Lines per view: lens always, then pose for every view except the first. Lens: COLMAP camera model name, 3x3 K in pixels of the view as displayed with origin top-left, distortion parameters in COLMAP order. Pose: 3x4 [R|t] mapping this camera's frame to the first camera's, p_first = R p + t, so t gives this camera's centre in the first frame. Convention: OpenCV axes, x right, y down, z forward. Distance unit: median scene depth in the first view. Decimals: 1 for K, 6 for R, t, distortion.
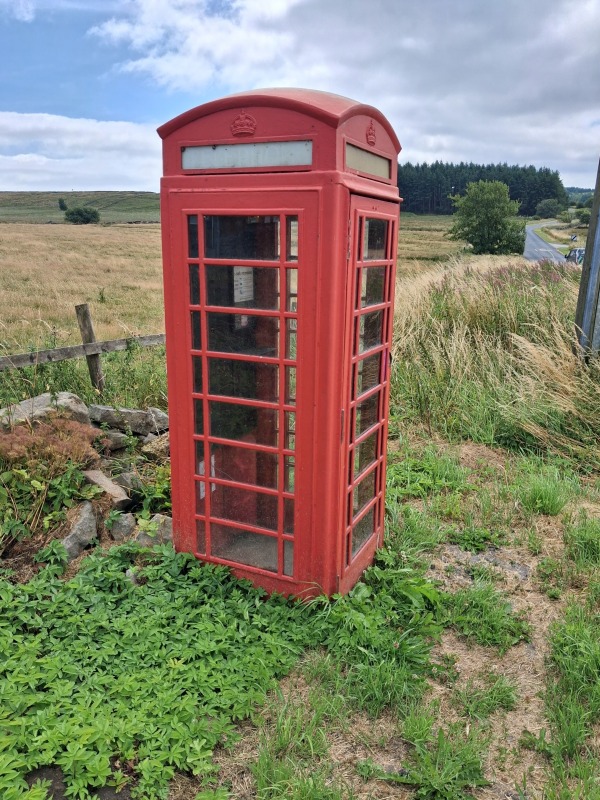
lens RADIAL K [[647.9, 0, 294.4], [0, 647.9, 398.5], [0, 0, 1]] dist [-0.016570, 0.004619]
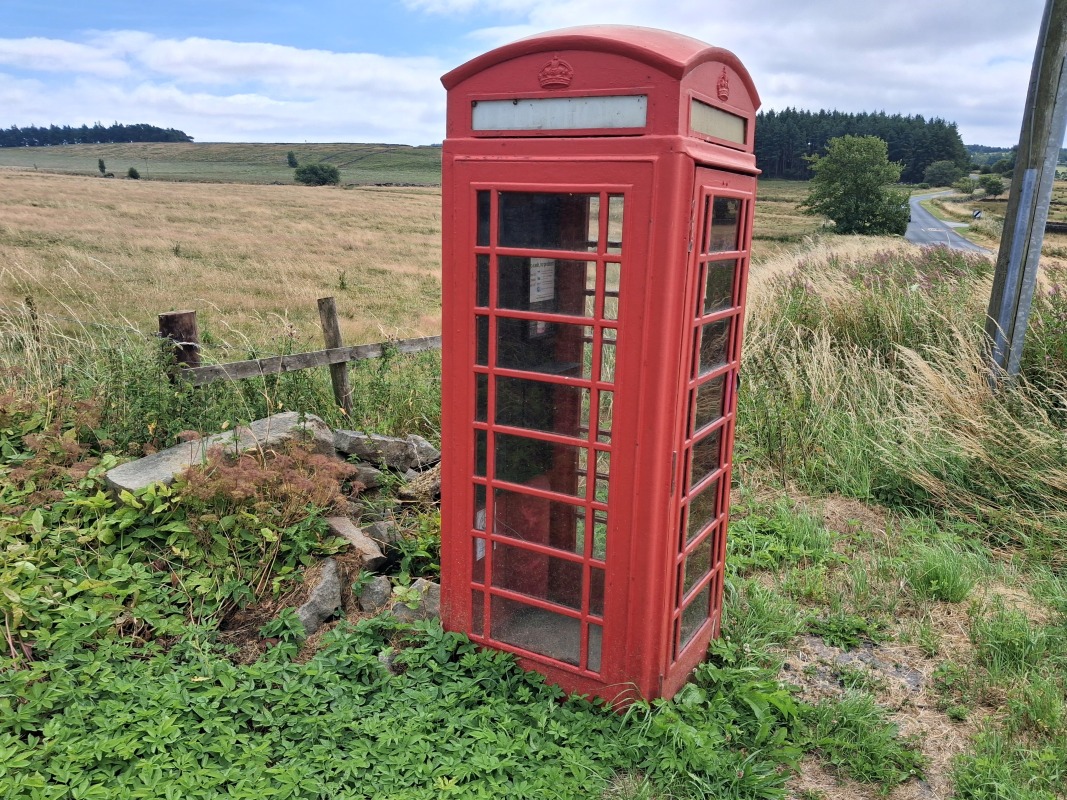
lens RADIAL K [[864.1, 0, 530.8], [0, 864.1, 401.0], [0, 0, 1]] dist [-0.016570, 0.004619]
pose [[0.997415, 0.029669, -0.065445, -0.021324], [-0.031135, 0.999284, -0.021509, -0.011162], [0.064760, 0.023491, 0.997624, -0.003723]]
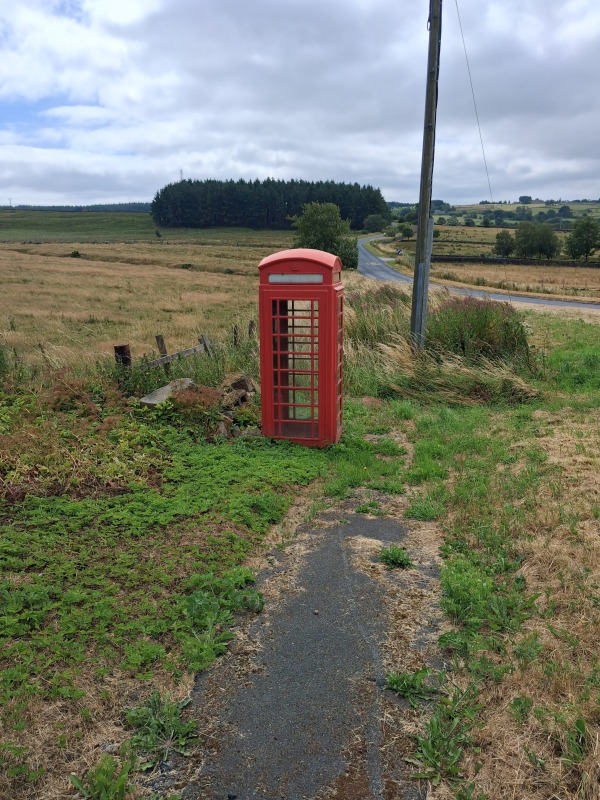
lens RADIAL K [[647.9, 0, 298.0], [0, 647.9, 402.9], [0, 0, 1]] dist [-0.016570, 0.004619]
pose [[0.969035, -0.075046, 0.235242, -0.548310], [0.078346, 0.996915, -0.004700, 0.117391], [-0.234164, 0.022985, 0.971925, -1.199088]]
